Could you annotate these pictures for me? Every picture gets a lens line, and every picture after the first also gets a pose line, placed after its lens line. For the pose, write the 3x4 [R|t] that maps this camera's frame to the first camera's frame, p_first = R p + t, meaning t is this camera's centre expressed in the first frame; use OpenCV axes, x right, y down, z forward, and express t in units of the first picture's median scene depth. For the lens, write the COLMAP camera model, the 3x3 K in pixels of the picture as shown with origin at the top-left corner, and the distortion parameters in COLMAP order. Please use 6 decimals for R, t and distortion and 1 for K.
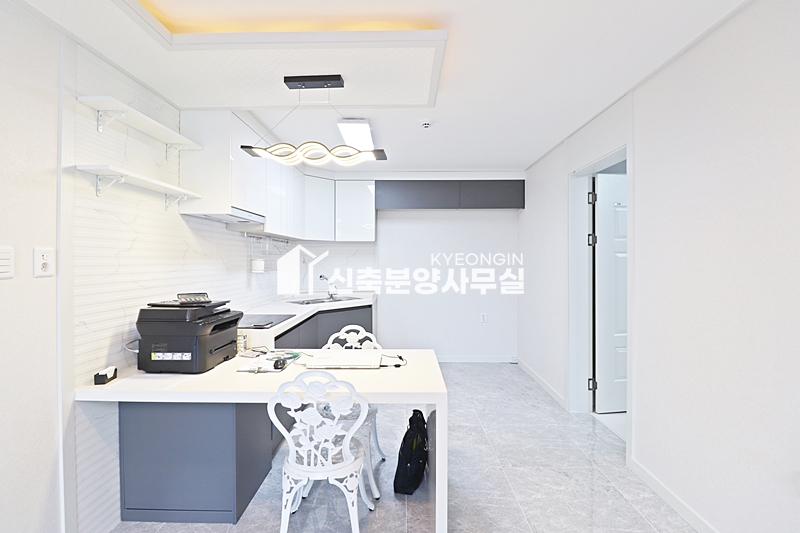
lens RADIAL K [[370.5, 0, 400.6], [0, 370.5, 259.9], [0, 0, 1]] dist [-0.018367, -0.004455]
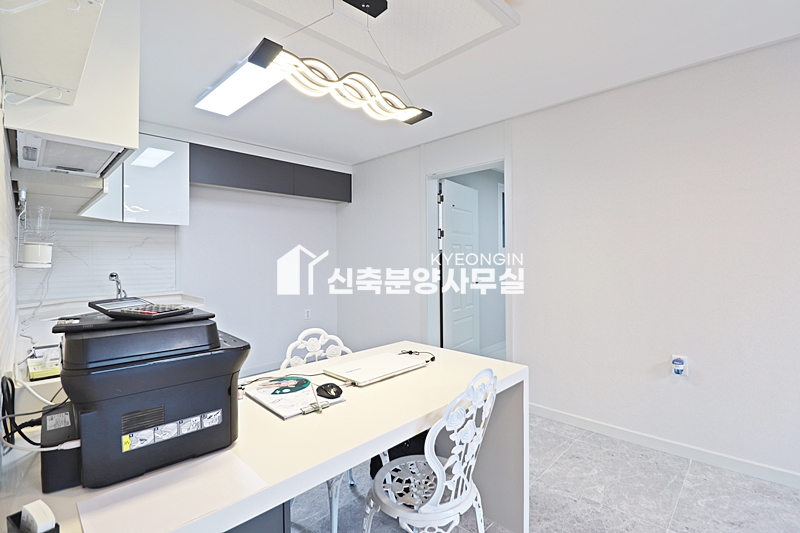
lens RADIAL K [[370.5, 0, 400.3], [0, 370.5, 261.2], [0, 0, 1]] dist [-0.018367, -0.004455]
pose [[0.688964, -0.005320, 0.724776, -0.581926], [0.005915, 0.999981, 0.001717, 0.039891], [-0.724771, 0.003104, 0.688983, 0.363702]]
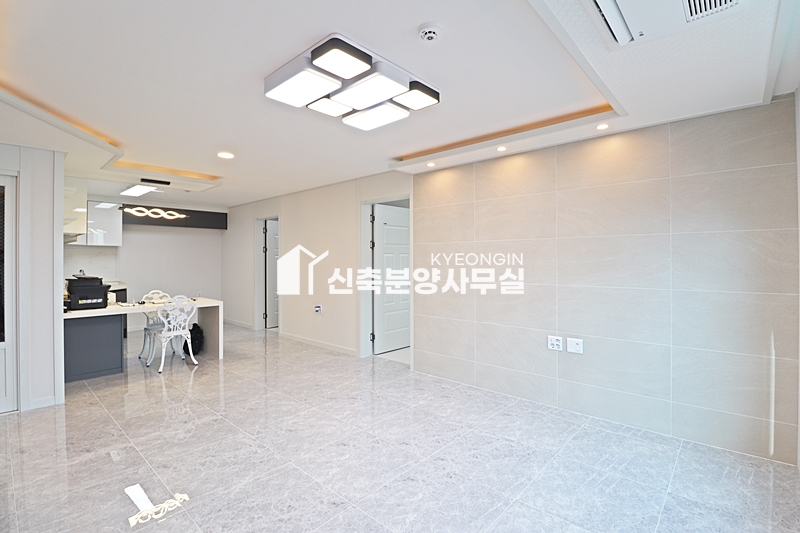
lens RADIAL K [[370.5, 0, 405.1], [0, 370.5, 259.1], [0, 0, 1]] dist [-0.018367, -0.004455]
pose [[0.653576, 0.003982, 0.756850, -0.802340], [0.000780, 0.999982, -0.005935, 0.017426], [-0.756860, 0.004470, 0.653561, -1.432599]]
